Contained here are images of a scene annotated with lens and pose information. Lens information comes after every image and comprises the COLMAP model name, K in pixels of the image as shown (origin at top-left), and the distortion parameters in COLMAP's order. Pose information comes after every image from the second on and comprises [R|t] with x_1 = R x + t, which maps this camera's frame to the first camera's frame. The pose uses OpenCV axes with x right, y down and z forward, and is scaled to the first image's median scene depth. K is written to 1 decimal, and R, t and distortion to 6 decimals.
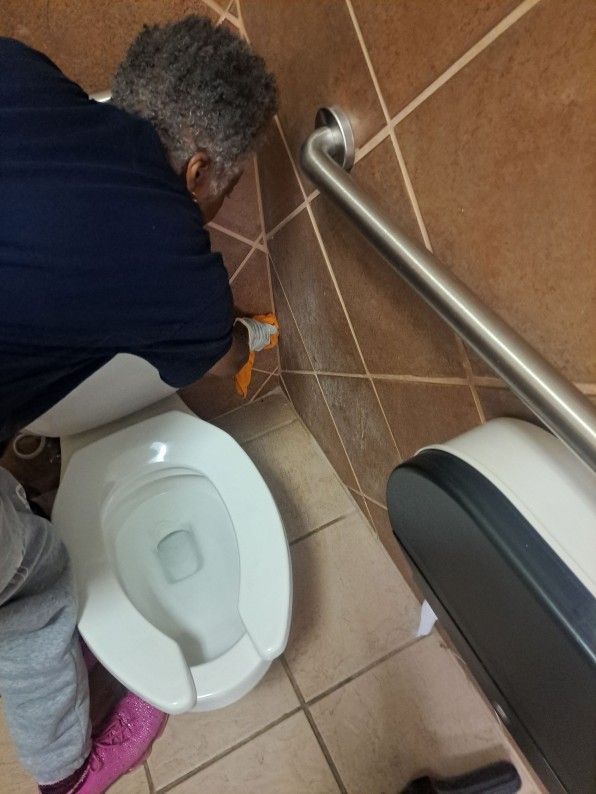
lens RADIAL K [[567.5, 0, 297.1], [0, 567.5, 404.8], [0, 0, 1]] dist [0.054408, -0.050865]
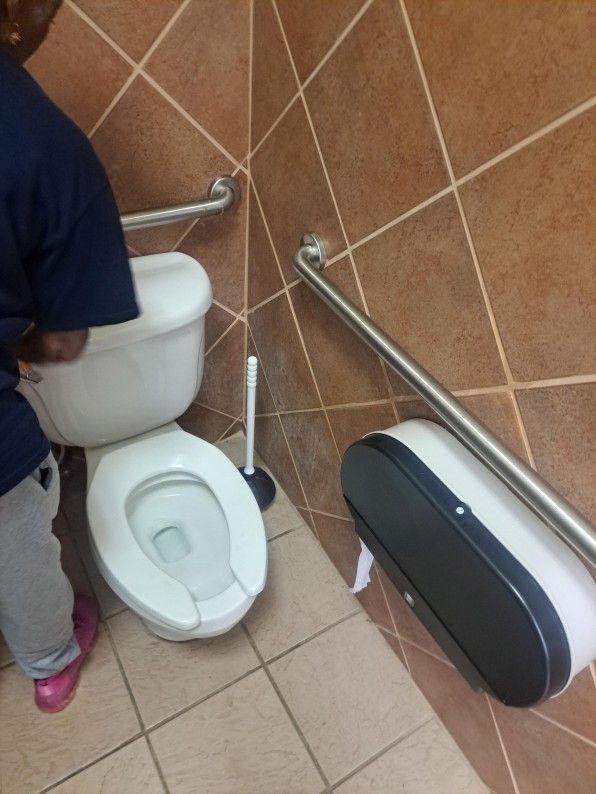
lens RADIAL K [[567.5, 0, 310.3], [0, 567.5, 423.4], [0, 0, 1]] dist [0.054408, -0.050865]
pose [[0.985919, 0.046516, 0.160625, -0.152592], [-0.026440, 0.991812, -0.124936, 0.188124], [-0.165121, 0.118930, 0.979076, -0.448637]]
